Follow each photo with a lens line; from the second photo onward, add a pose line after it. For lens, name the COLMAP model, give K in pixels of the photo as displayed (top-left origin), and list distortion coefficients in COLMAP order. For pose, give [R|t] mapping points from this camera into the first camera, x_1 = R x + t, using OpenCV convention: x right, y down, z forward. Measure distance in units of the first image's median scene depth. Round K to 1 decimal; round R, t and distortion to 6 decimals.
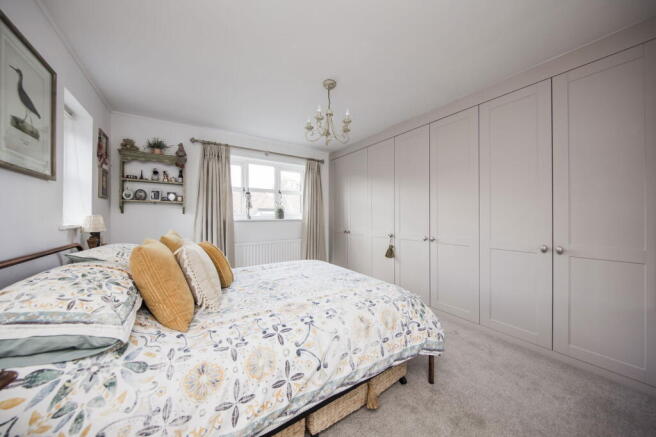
lens RADIAL K [[214.6, 0, 327.9], [0, 214.6, 218.1], [0, 0, 1]] dist [0.000228, 0.000004]
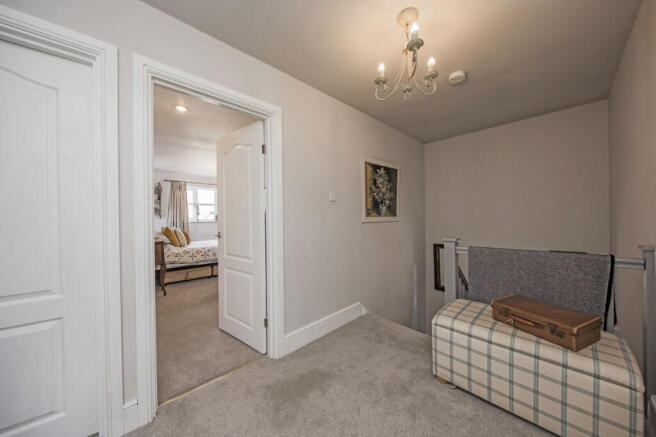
lens RADIAL K [[226.4, 0, 327.0], [0, 226.4, 216.9], [0, 0, 1]] dist [-0.000517, -0.000007]
pose [[0.988234, -0.007901, 0.152743, 0.428322], [0.007897, 0.999969, 0.000635, -0.023931], [-0.152743, 0.000579, 0.988266, -1.079044]]
